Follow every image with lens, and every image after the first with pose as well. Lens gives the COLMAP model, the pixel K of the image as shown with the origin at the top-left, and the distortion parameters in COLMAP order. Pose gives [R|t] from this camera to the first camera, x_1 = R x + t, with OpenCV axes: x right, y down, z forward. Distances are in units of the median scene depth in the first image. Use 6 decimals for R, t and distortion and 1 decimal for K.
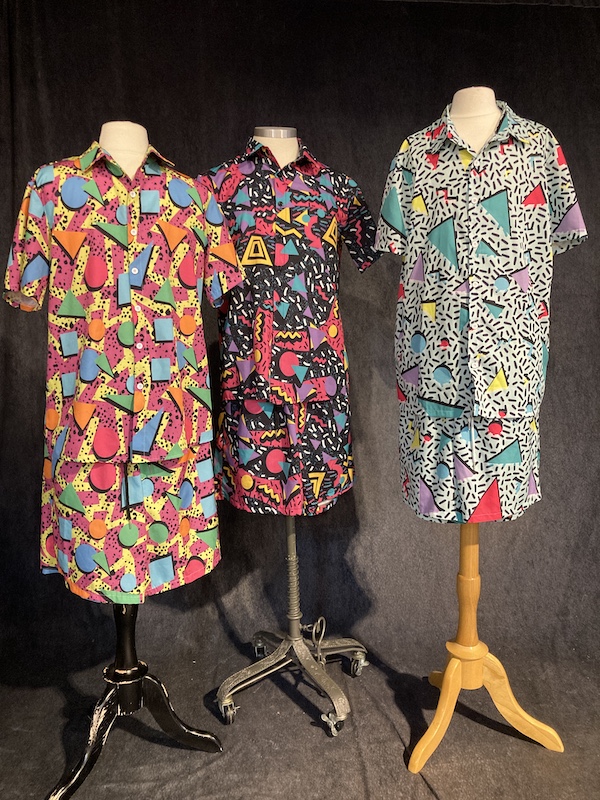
lens RADIAL K [[690.9, 0, 299.6], [0, 690.9, 383.3], [0, 0, 1]] dist [0.034928, -0.024479]
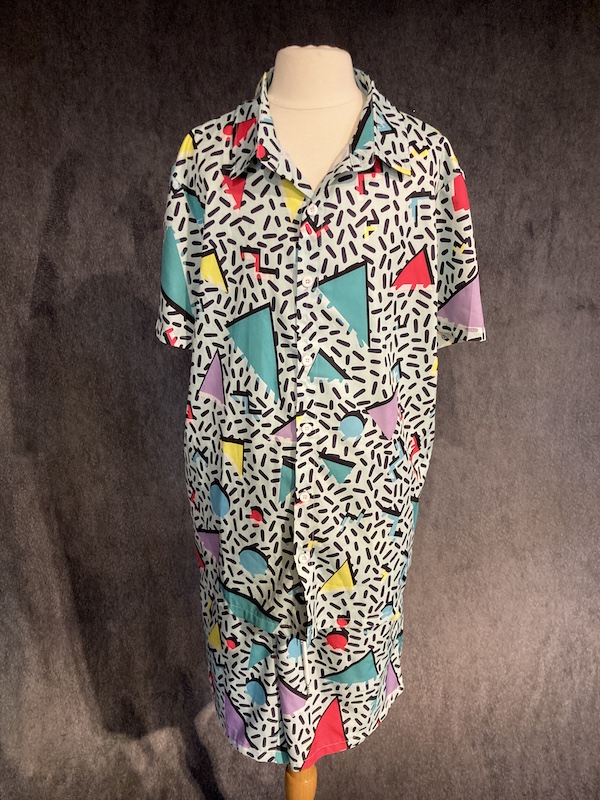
lens RADIAL K [[690.9, 0, 306.3], [0, 690.9, 407.8], [0, 0, 1]] dist [0.034928, -0.024479]
pose [[0.997768, 0.004365, 0.066632, -0.000077], [-0.019873, 0.972058, 0.233898, -0.186243], [-0.063750, -0.234700, 0.969975, 0.353590]]
